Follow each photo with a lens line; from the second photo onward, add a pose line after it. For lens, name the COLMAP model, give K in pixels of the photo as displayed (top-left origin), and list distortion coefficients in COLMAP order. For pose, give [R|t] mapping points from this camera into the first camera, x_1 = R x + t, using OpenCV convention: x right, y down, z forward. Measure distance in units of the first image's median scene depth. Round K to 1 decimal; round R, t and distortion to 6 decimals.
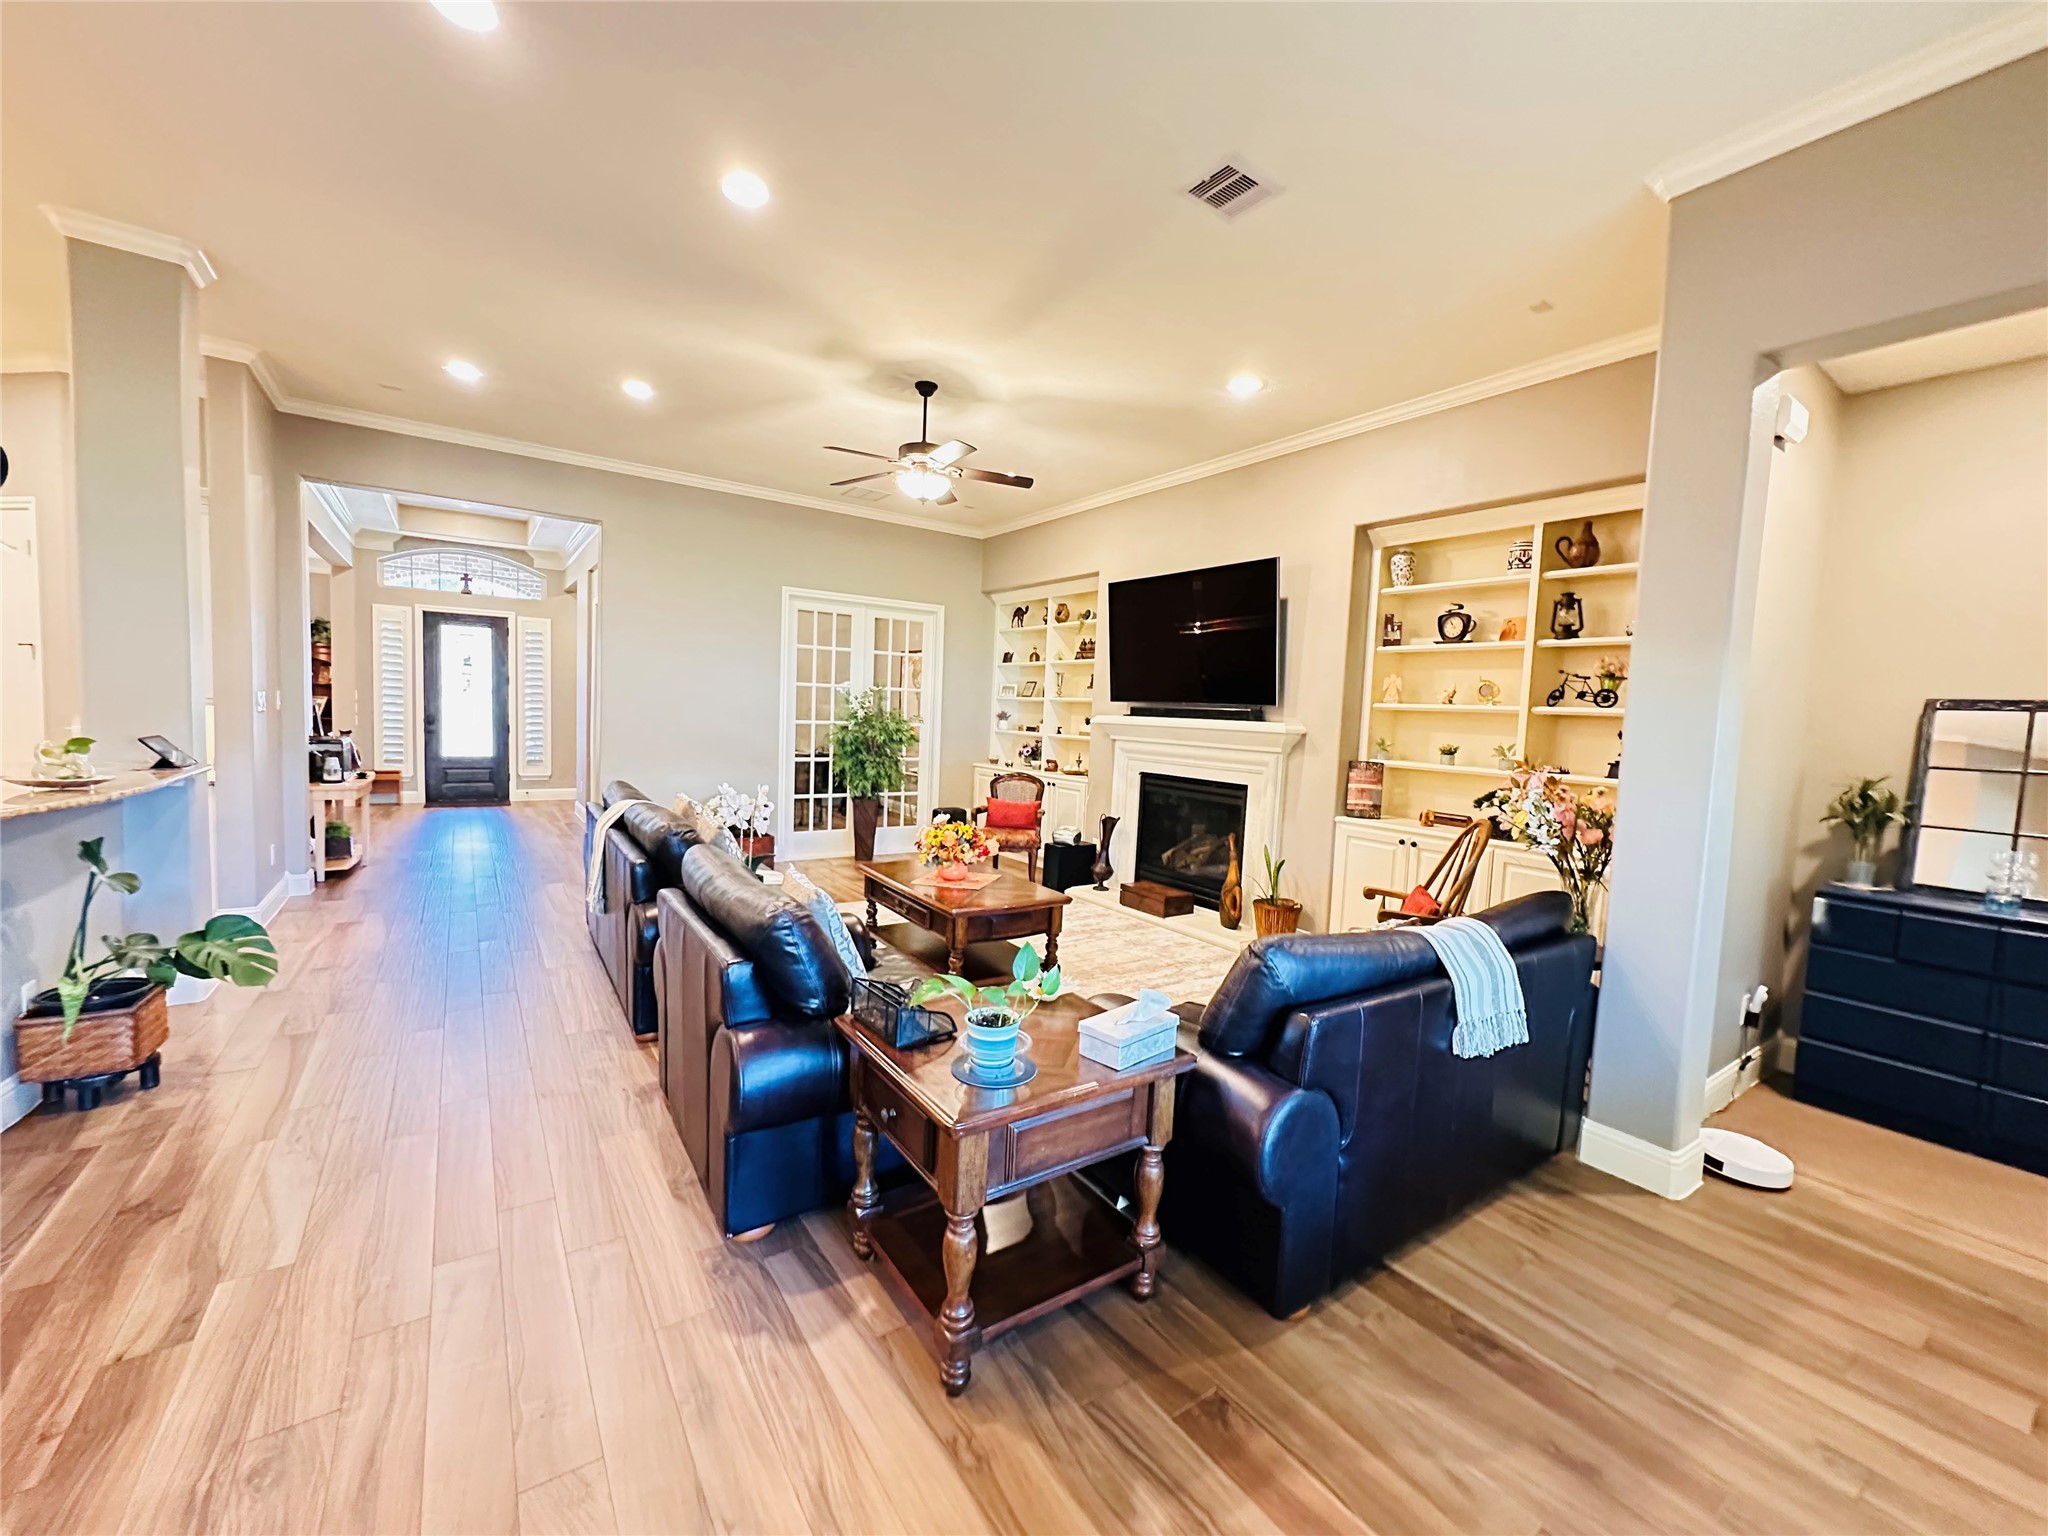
lens RADIAL K [[817.7, 0, 1027.9], [0, 817.7, 767.4], [0, 0, 1]] dist [-0.003195, 0.000140]
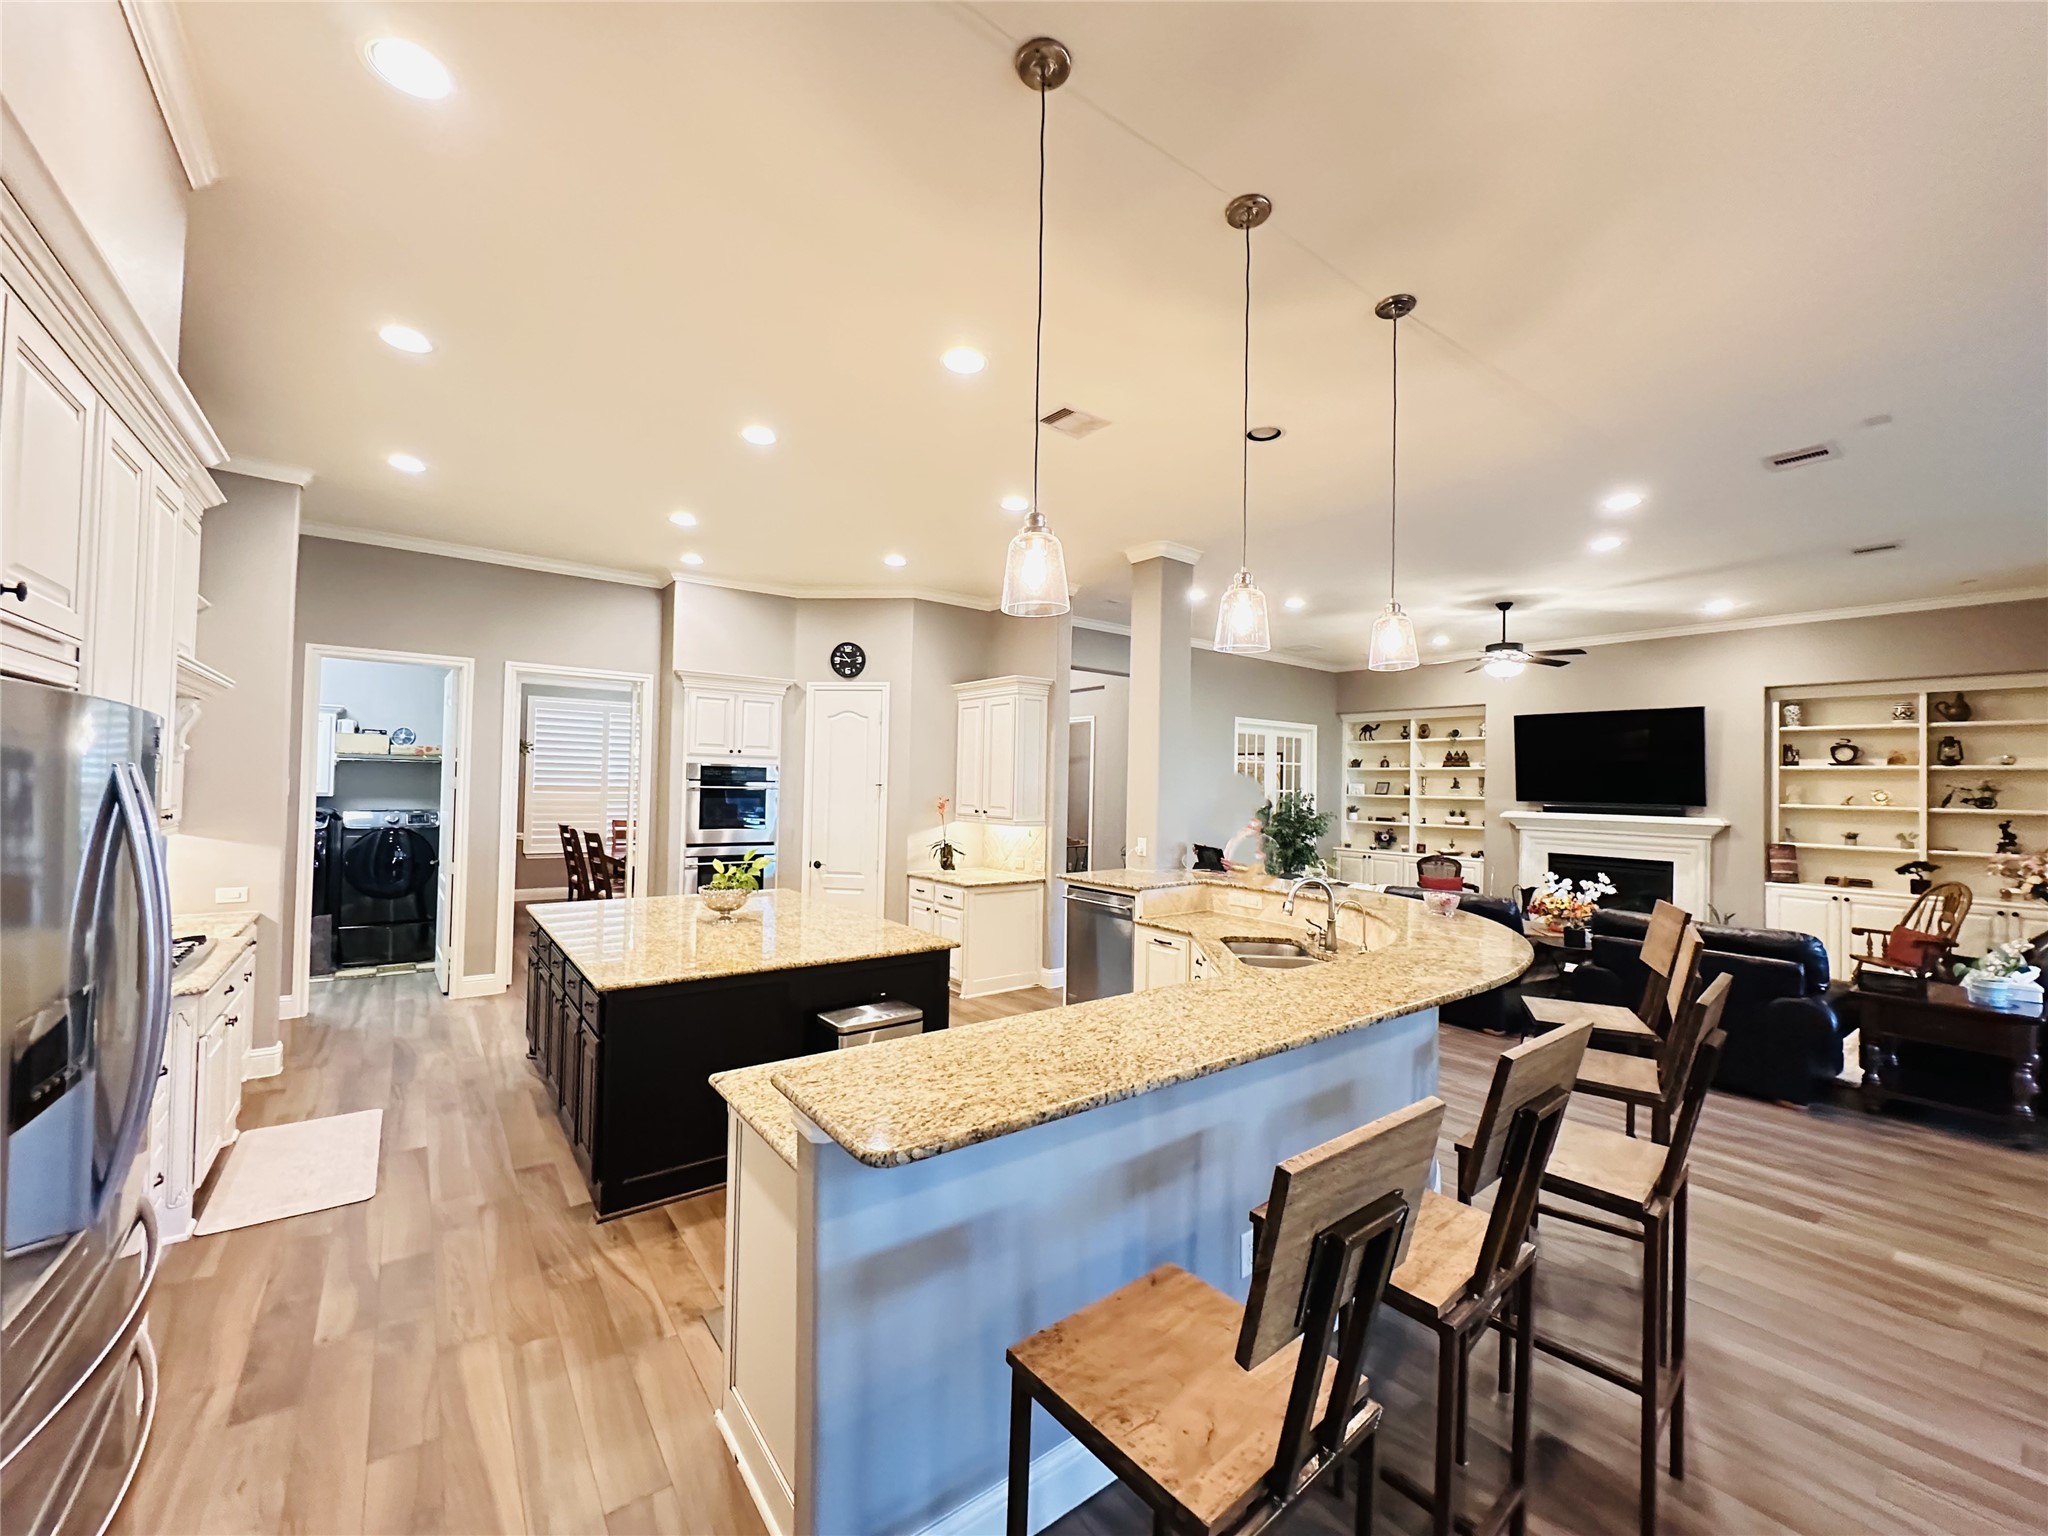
lens RADIAL K [[817.4, 0, 1027.1], [0, 817.4, 767.3], [0, 0, 1]] dist [-0.003427, -0.000168]
pose [[0.998705, -0.020981, 0.046348, -1.008867], [0.024970, 0.995874, -0.087248, -0.050856], [-0.044326, 0.088292, 0.995108, -0.411501]]
